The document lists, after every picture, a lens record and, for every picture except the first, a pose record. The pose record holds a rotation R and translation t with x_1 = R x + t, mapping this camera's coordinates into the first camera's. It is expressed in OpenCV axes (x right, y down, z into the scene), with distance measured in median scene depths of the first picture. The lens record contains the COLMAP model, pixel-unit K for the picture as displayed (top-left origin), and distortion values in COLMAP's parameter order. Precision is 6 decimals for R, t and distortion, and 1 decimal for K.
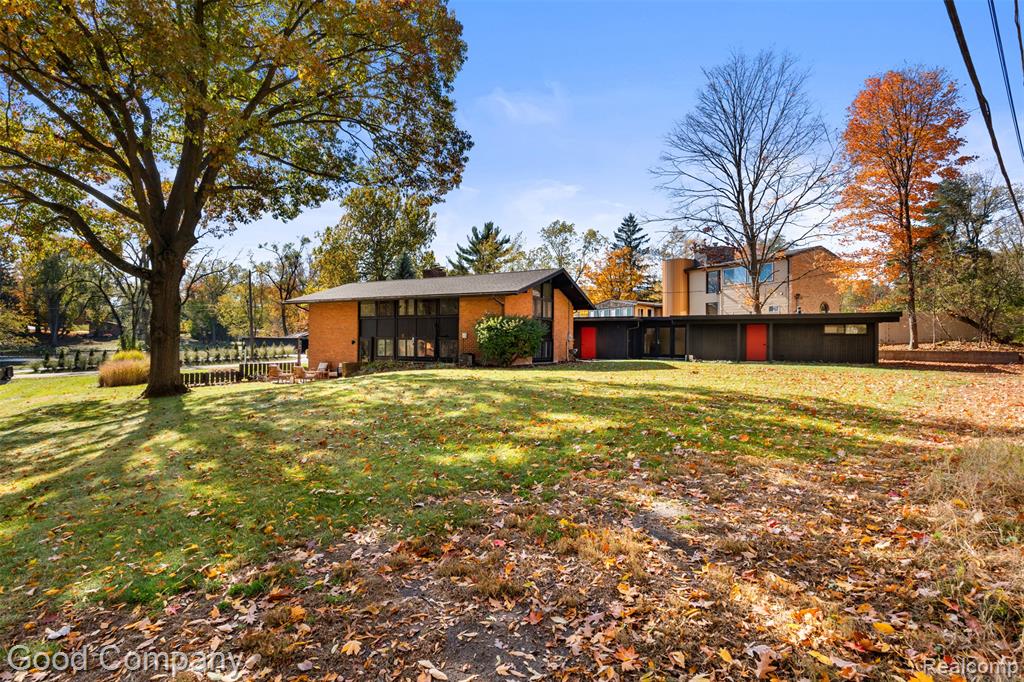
lens RADIAL K [[514.5, 0, 516.8], [0, 514.5, 337.1], [0, 0, 1]] dist [-0.004567, -0.000982]
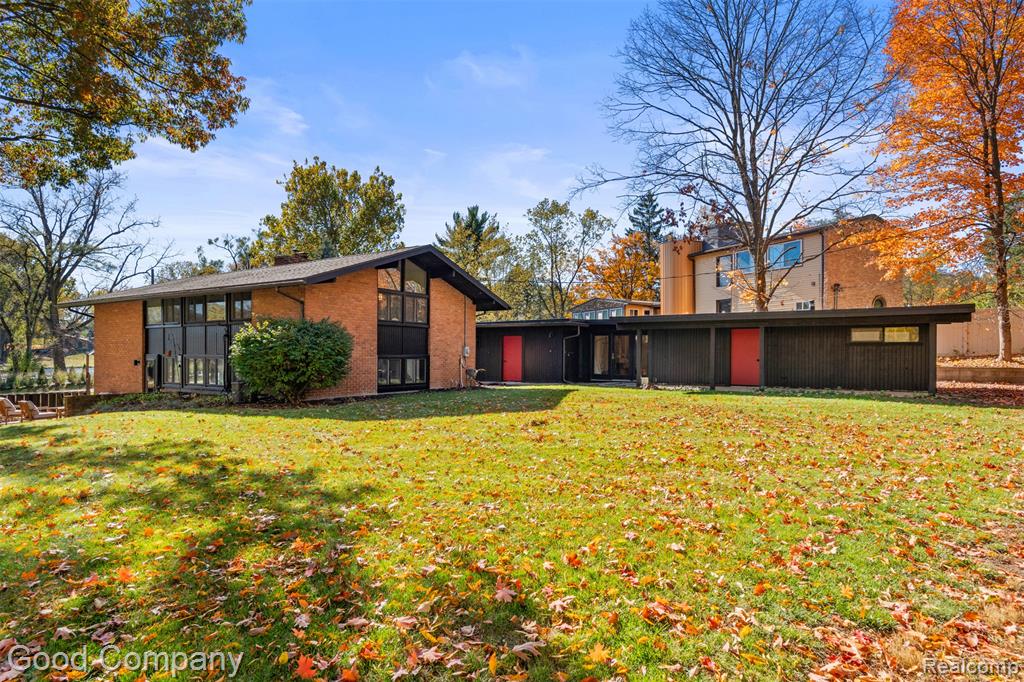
lens RADIAL K [[590.9, 0, 525.7], [0, 590.9, 349.1], [0, 0, 1]] dist [0.003272, 0.002051]
pose [[0.998717, -0.010489, -0.049545, 0.137458], [0.010695, 0.999935, 0.003886, -0.003089], [0.049501, -0.004411, 0.998764, 0.151115]]
